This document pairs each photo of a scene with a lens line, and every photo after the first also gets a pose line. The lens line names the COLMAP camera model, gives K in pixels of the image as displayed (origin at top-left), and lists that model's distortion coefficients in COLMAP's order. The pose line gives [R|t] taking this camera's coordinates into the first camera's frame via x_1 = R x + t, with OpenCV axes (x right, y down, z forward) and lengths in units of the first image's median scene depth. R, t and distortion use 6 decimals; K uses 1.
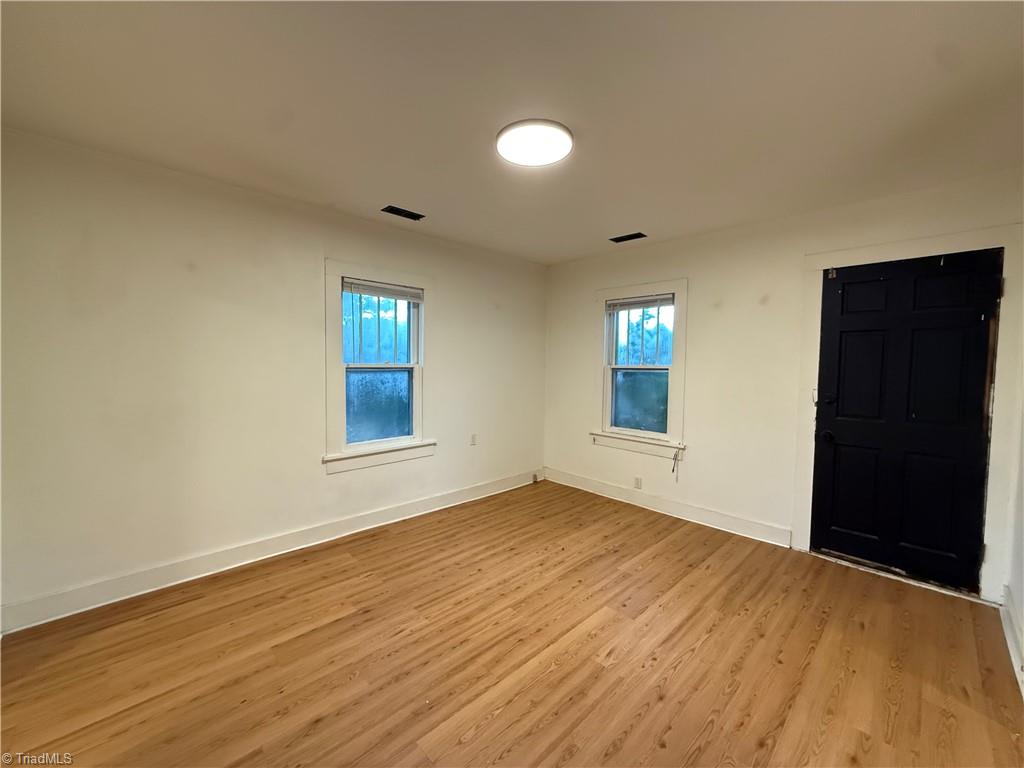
lens RADIAL K [[409.8, 0, 508.5], [0, 409.8, 386.2], [0, 0, 1]] dist [-0.000389, -0.000774]
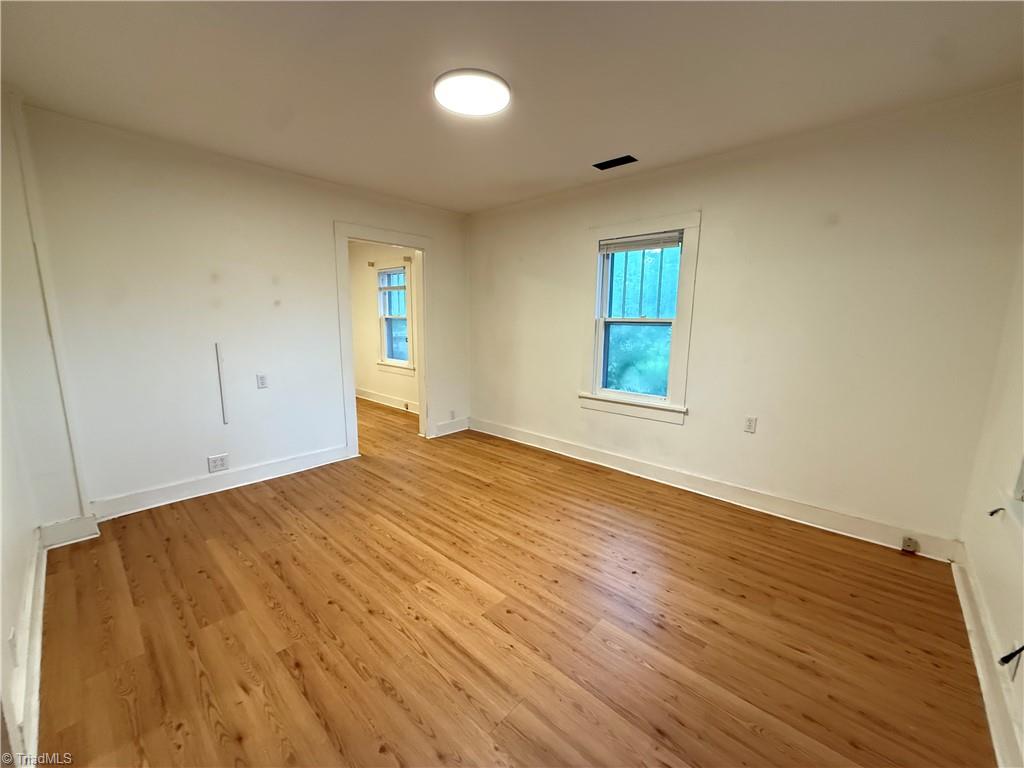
lens RADIAL K [[409.8, 0, 508.5], [0, 409.8, 386.2], [0, 0, 1]] dist [-0.000389, -0.000774]
pose [[0.054378, 0.157927, -0.985952, 0.978716], [-0.062133, 0.986035, 0.154514, -0.035755], [0.996585, 0.052858, 0.063431, 0.884219]]
